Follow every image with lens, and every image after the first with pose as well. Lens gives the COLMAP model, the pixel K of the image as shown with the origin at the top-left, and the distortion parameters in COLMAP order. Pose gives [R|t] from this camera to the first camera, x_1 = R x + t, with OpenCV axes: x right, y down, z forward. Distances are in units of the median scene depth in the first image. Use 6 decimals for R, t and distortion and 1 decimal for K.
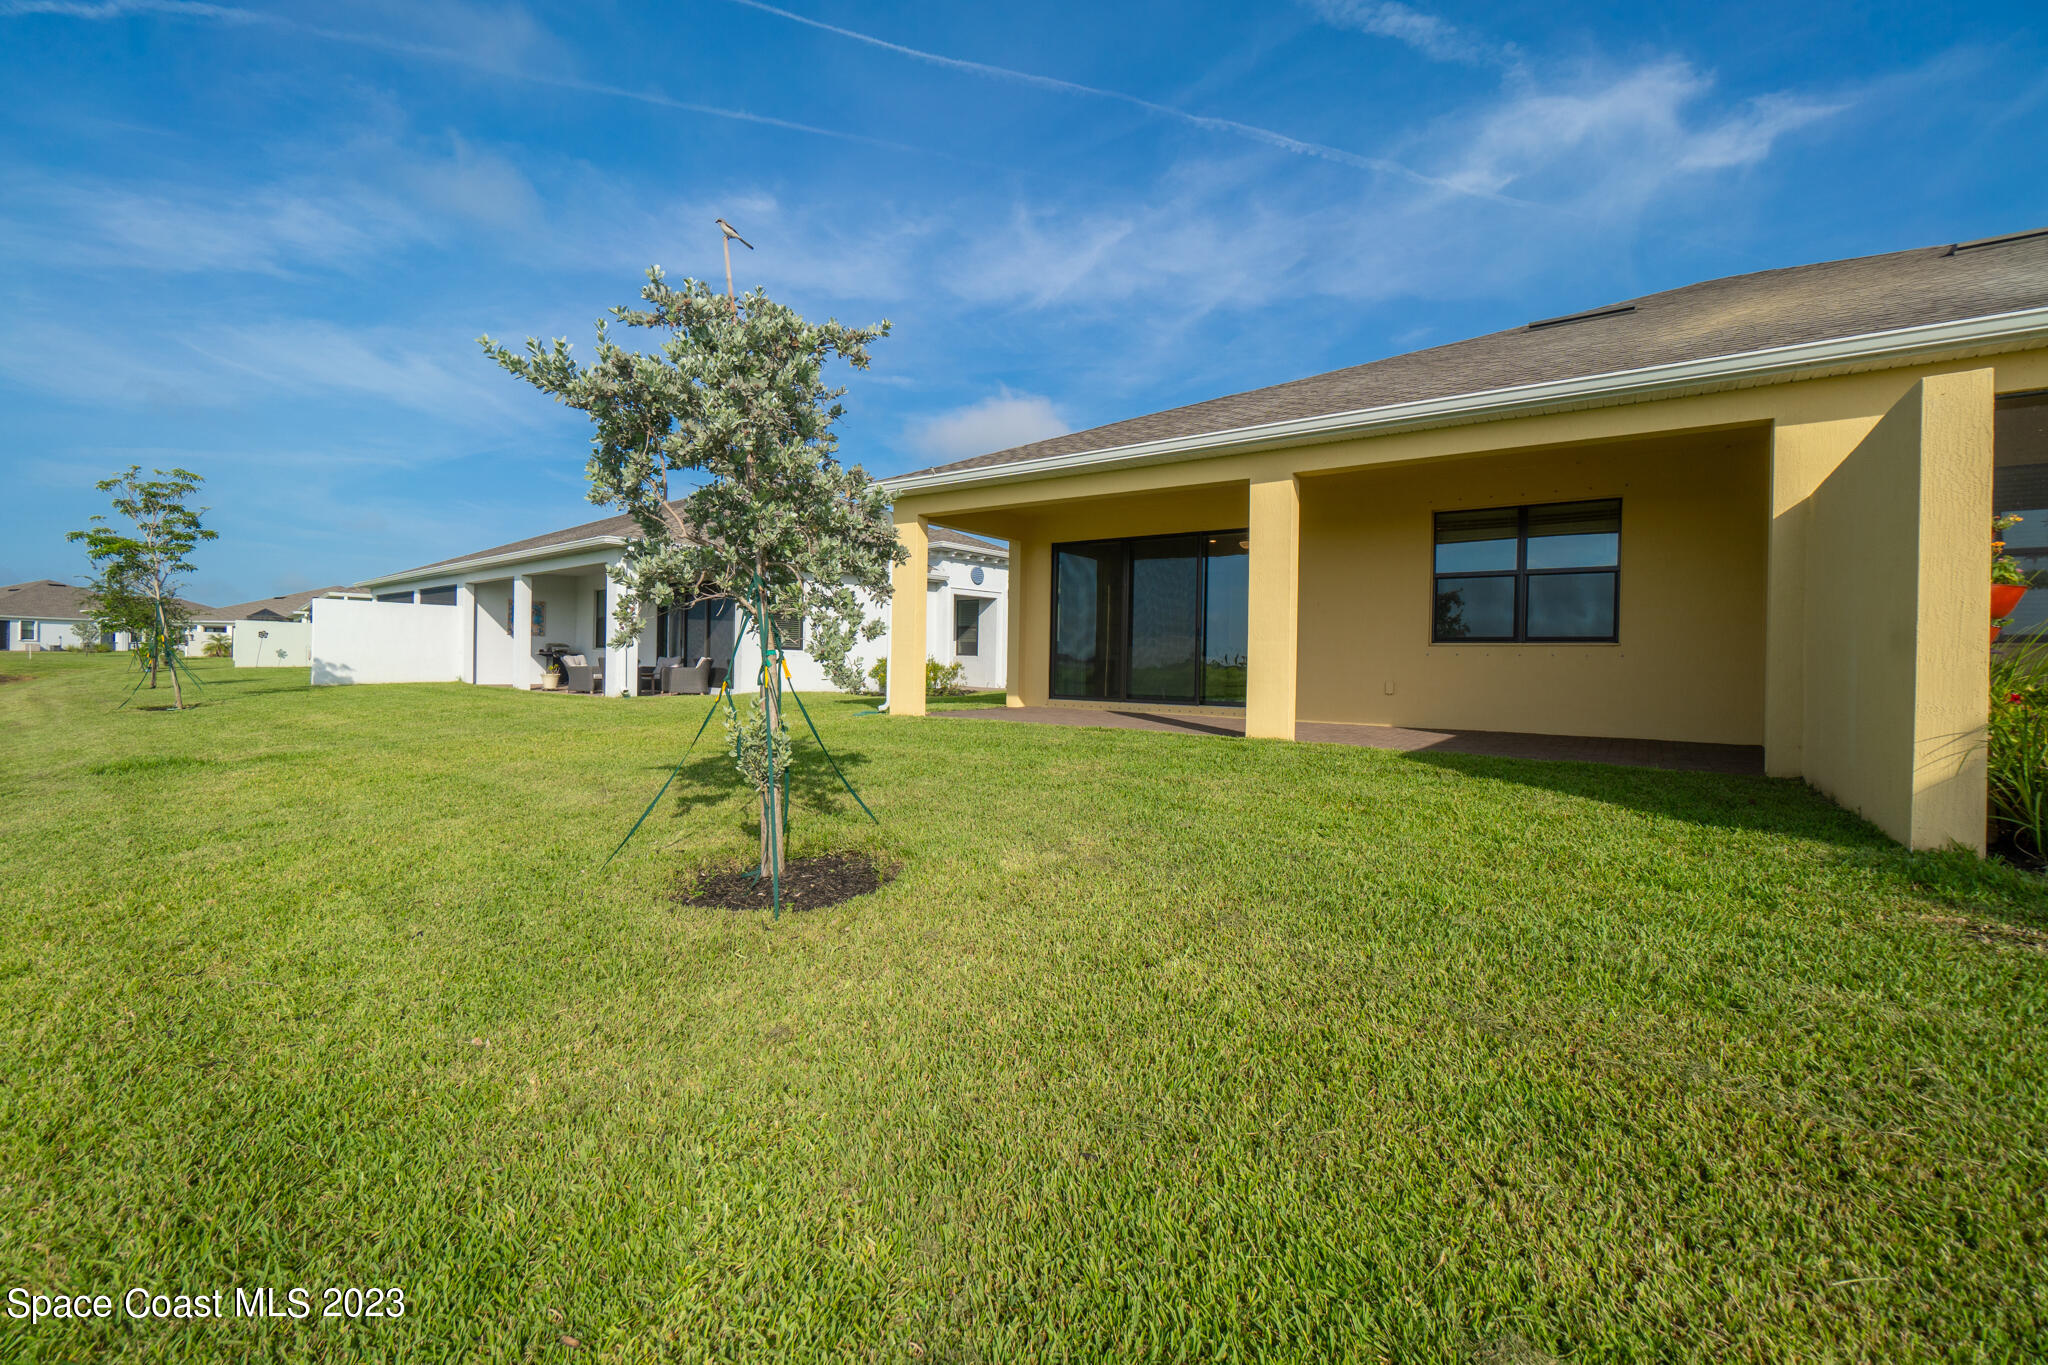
lens RADIAL K [[893.3, 0, 1013.0], [0, 893.3, 670.3], [0, 0, 1]] dist [-0.006128, -0.000654]
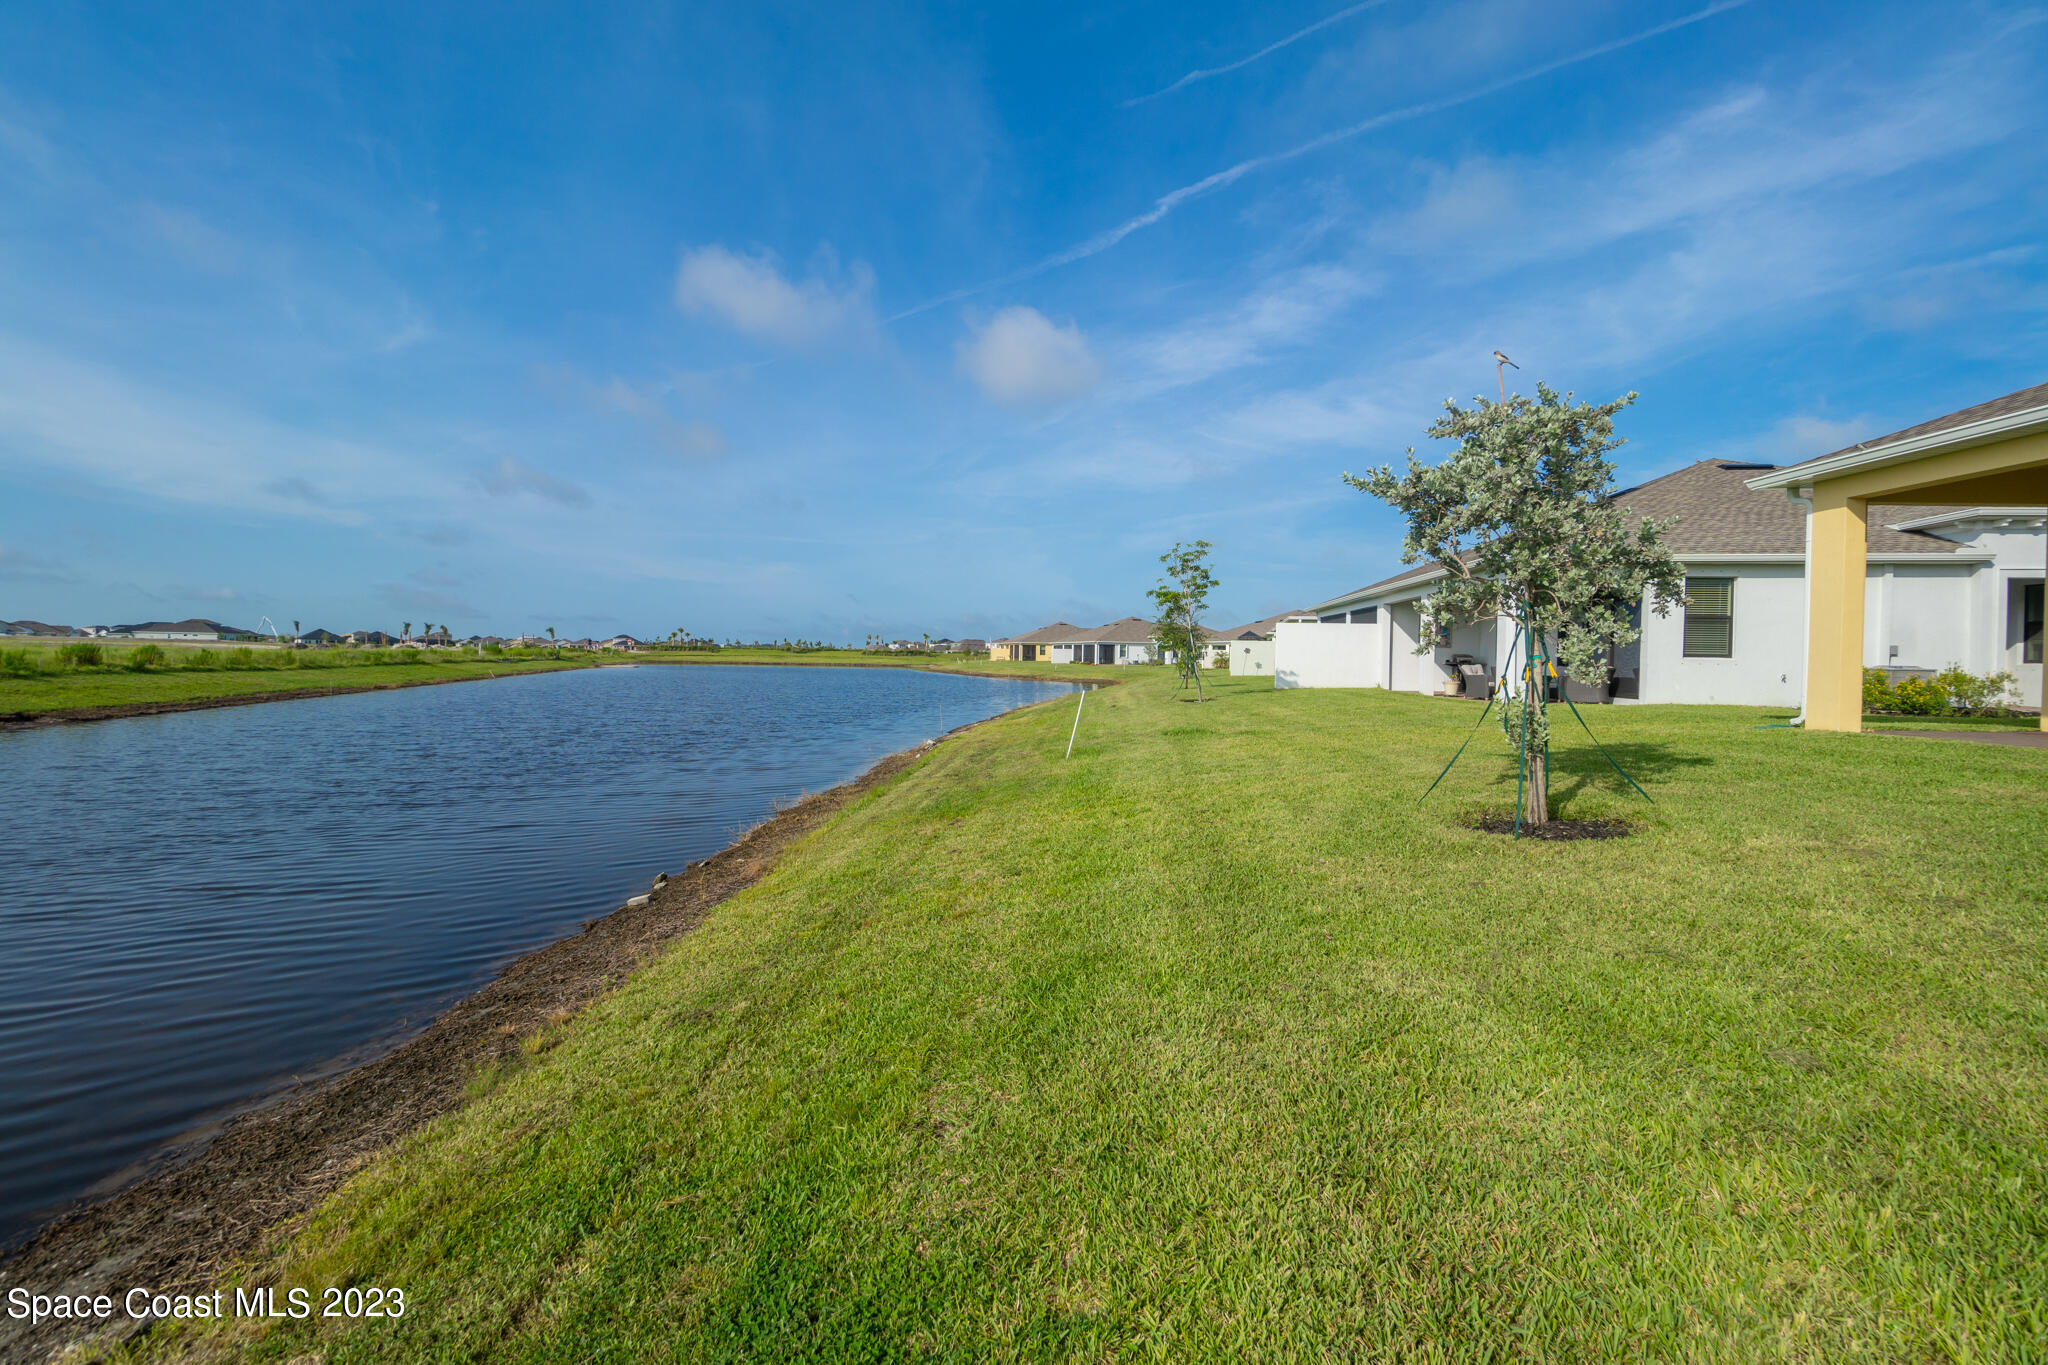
lens RADIAL K [[893.3, 0, 1013.0], [0, 893.3, 670.3], [0, 0, 1]] dist [-0.006128, -0.000654]
pose [[0.574998, -0.000102, -0.818155, 0.081192], [-0.010345, 0.999919, -0.007395, 0.003907], [0.818090, 0.012716, 0.574950, -0.090733]]
